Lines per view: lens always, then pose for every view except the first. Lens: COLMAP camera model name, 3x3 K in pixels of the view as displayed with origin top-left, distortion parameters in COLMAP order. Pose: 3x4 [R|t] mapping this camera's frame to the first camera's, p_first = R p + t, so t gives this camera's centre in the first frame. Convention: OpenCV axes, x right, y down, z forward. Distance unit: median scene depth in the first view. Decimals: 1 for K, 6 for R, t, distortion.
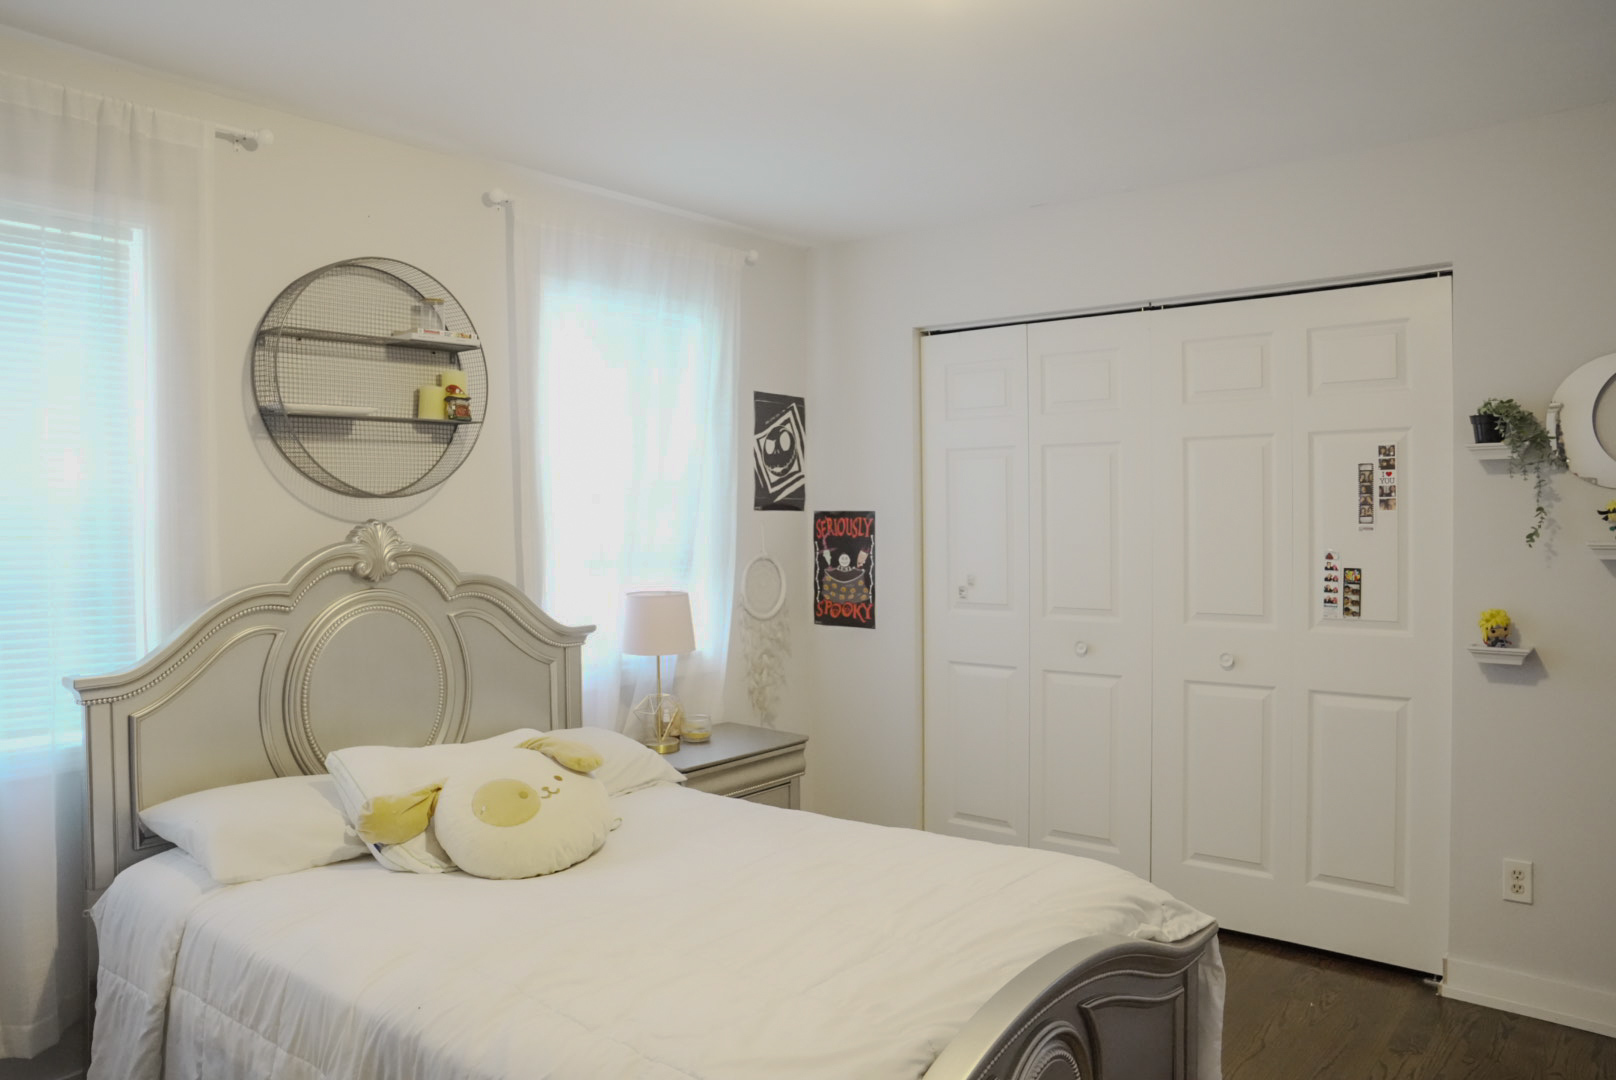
lens RADIAL K [[1151.4, 0, 800.4], [0, 1151.4, 507.9], [0, 0, 1]] dist [-0.130467, 0.108946]
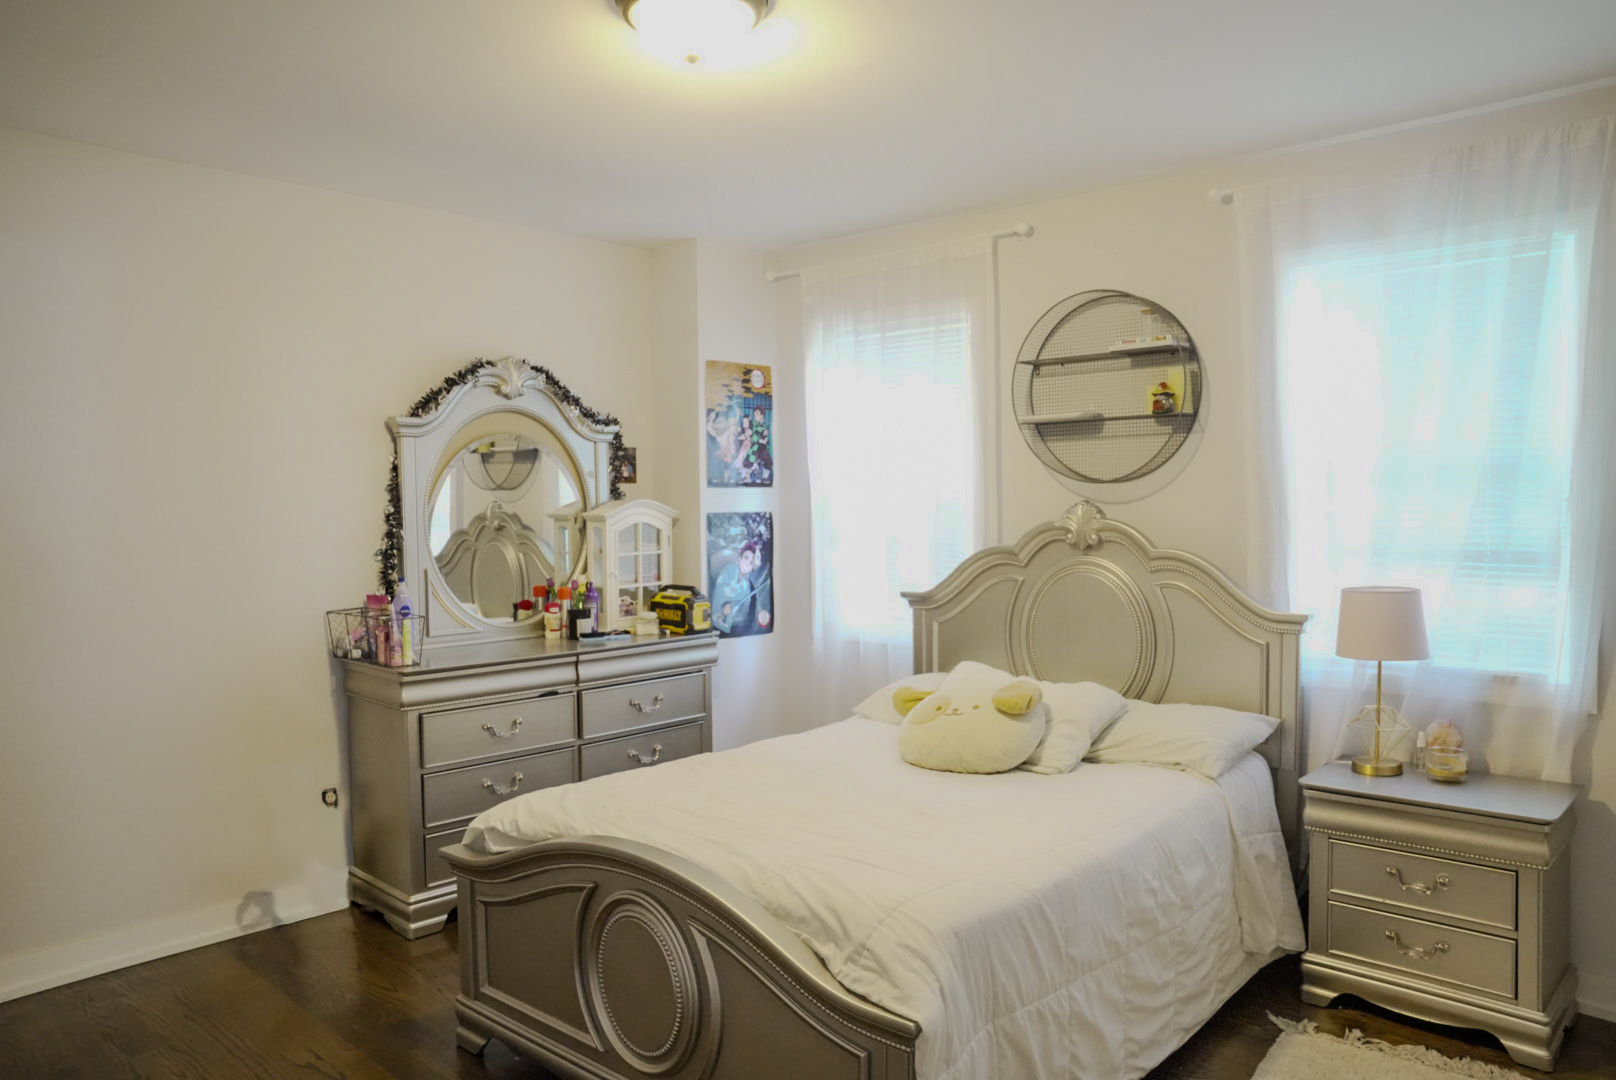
lens RADIAL K [[1151.4, 0, 800.4], [0, 1151.4, 507.9], [0, 0, 1]] dist [-0.130467, 0.108946]
pose [[-0.053922, 0.022285, -0.998296, 0.861803], [0.018423, 0.999603, 0.021319, -0.014114], [0.998375, -0.017242, -0.054311, 0.710253]]
